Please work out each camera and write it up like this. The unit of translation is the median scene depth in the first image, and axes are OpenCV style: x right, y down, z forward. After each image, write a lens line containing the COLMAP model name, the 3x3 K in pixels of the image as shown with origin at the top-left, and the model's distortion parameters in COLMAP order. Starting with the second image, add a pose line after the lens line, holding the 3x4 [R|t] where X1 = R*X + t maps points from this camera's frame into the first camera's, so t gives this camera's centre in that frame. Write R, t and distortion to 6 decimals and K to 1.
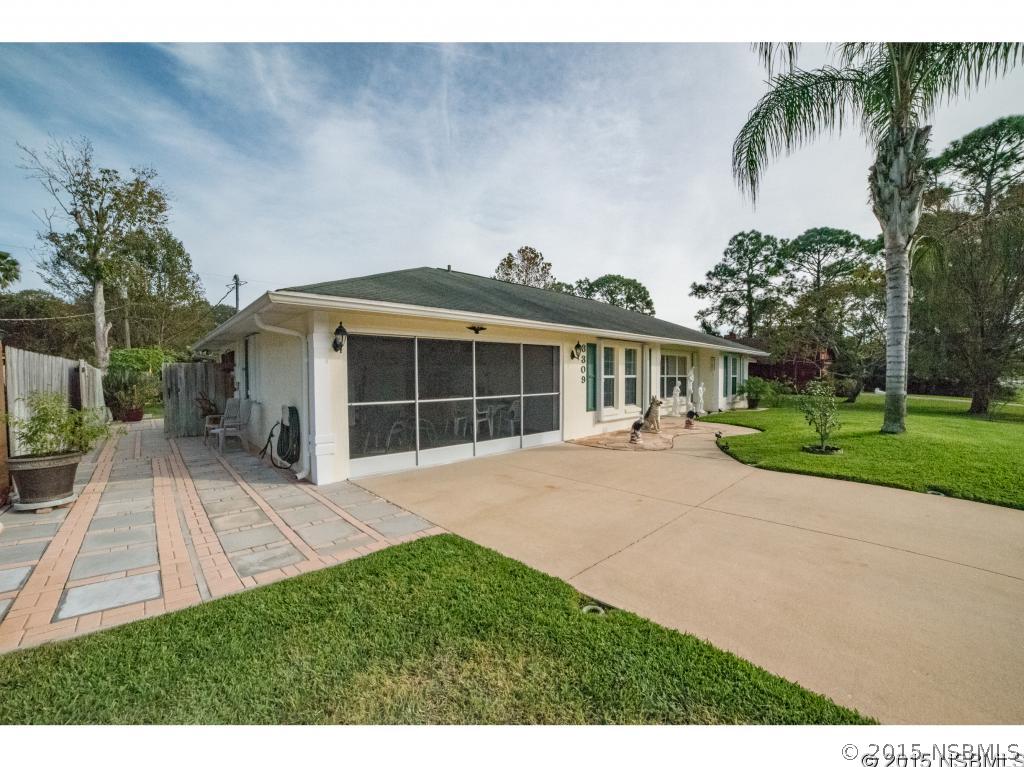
lens RADIAL K [[411.4, 0, 496.6], [0, 411.4, 387.1], [0, 0, 1]] dist [-0.091496, 0.025539]
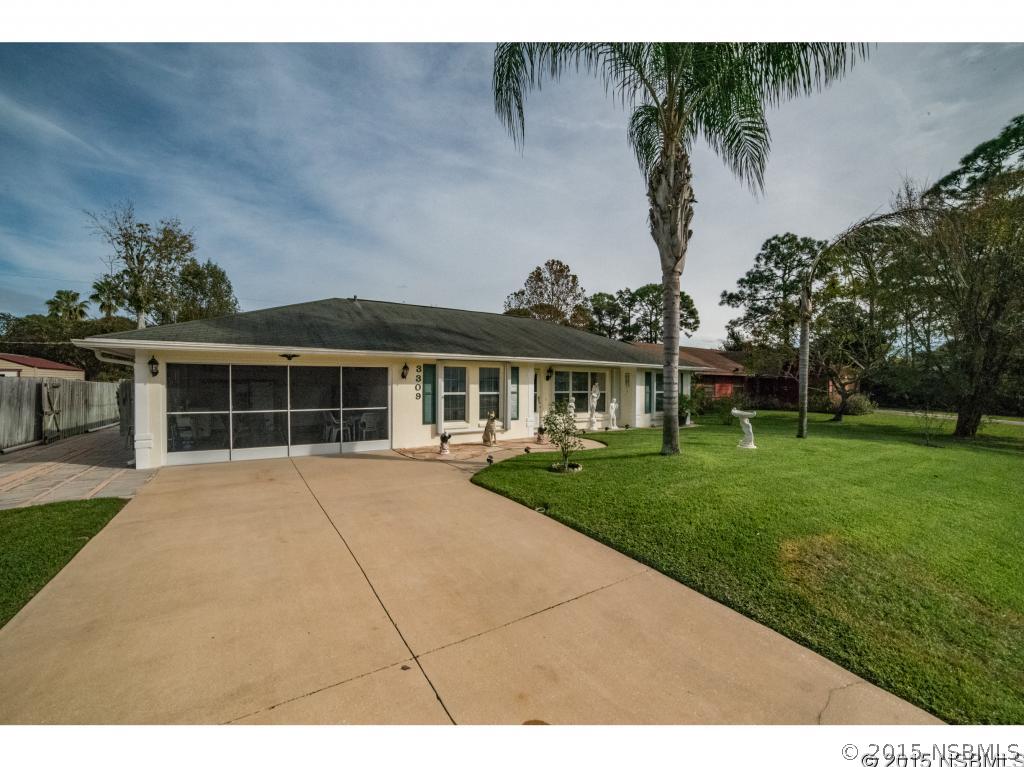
lens RADIAL K [[411.4, 0, 496.6], [0, 411.4, 387.1], [0, 0, 1]] dist [-0.091496, 0.025539]
pose [[0.985617, 0.009120, -0.168746, 0.340776], [-0.013095, 0.999662, -0.022456, -0.011477], [0.168484, 0.024343, 0.985404, -0.049417]]
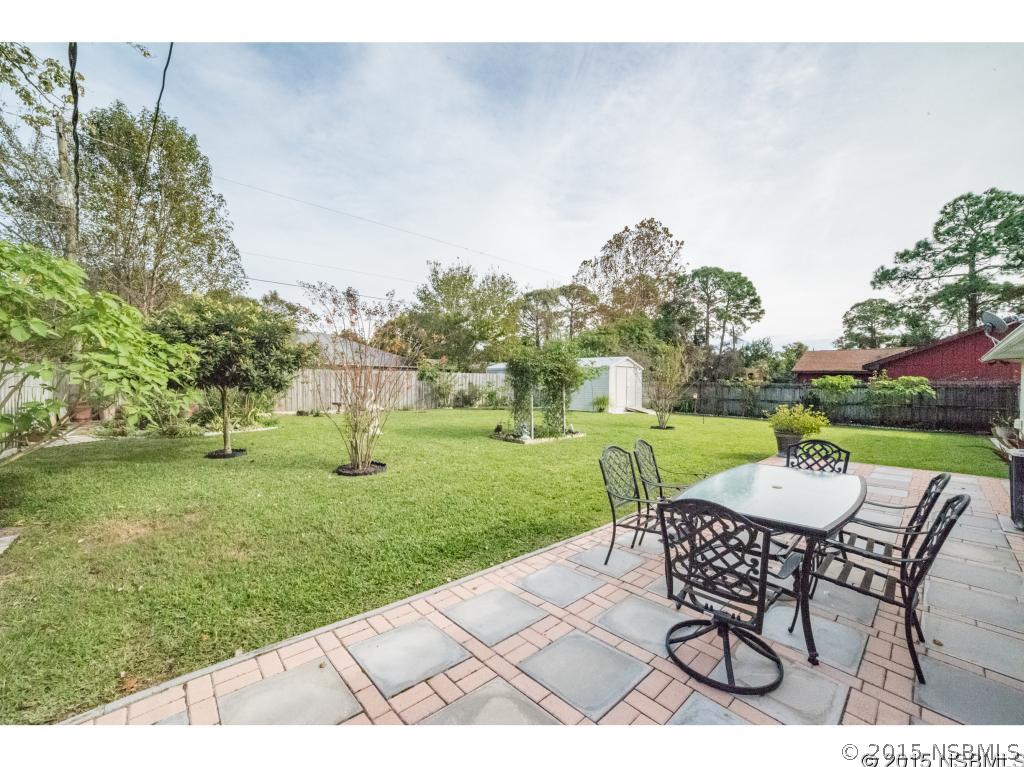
lens RADIAL K [[411.4, 0, 496.6], [0, 411.4, 387.1], [0, 0, 1]] dist [-0.091496, 0.025539]
pose [[0.999970, 0.006521, -0.004293, -0.650208], [-0.006617, 0.999719, -0.022778, -0.032014], [0.004143, 0.022806, 0.999731, 0.794048]]
